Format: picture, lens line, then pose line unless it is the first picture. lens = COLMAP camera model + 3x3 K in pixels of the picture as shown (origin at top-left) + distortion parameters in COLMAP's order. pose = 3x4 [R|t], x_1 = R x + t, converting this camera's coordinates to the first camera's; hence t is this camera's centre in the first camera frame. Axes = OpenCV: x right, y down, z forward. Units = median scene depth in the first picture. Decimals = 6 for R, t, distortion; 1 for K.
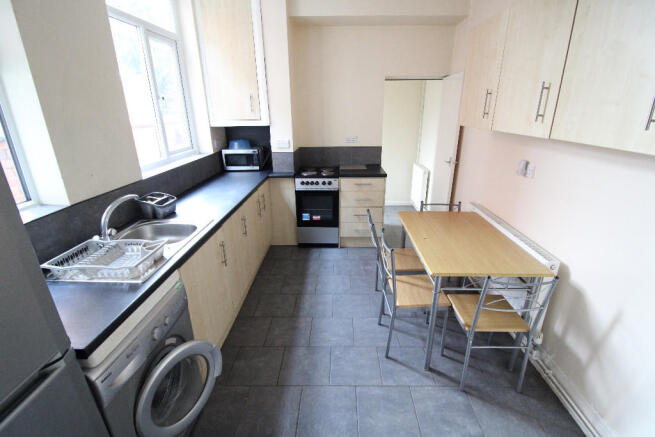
lens RADIAL K [[306.1, 0, 332.2], [0, 306.1, 216.8], [0, 0, 1]] dist [-0.000846, -0.012915]
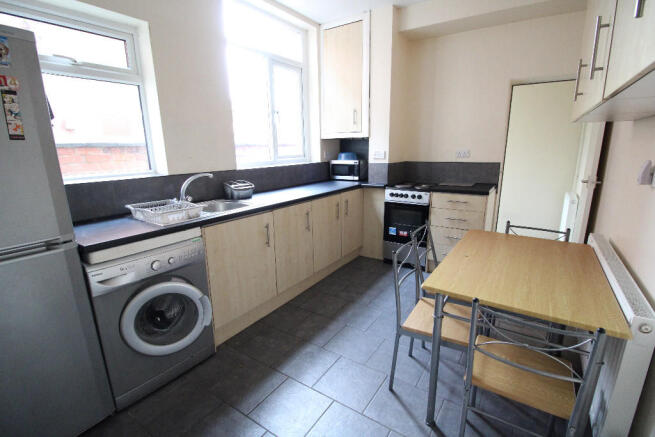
lens RADIAL K [[306.1, 0, 332.2], [0, 306.1, 216.8], [0, 0, 1]] dist [-0.000846, -0.012915]
pose [[0.840322, 0.115865, -0.529561, 0.263704], [-0.173697, 0.982935, -0.060568, 0.049536], [0.513506, 0.142880, 0.846107, 0.098780]]
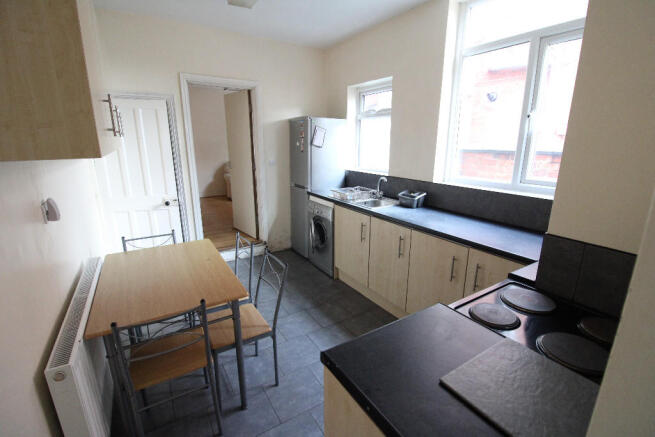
lens RADIAL K [[306.1, 0, 332.2], [0, 306.1, 216.8], [0, 0, 1]] dist [-0.000846, -0.012915]
pose [[-0.834045, 0.135794, -0.534723, 0.302924], [-0.186160, 0.843117, 0.504478, -0.377036], [0.519339, 0.520301, -0.677919, 1.125760]]
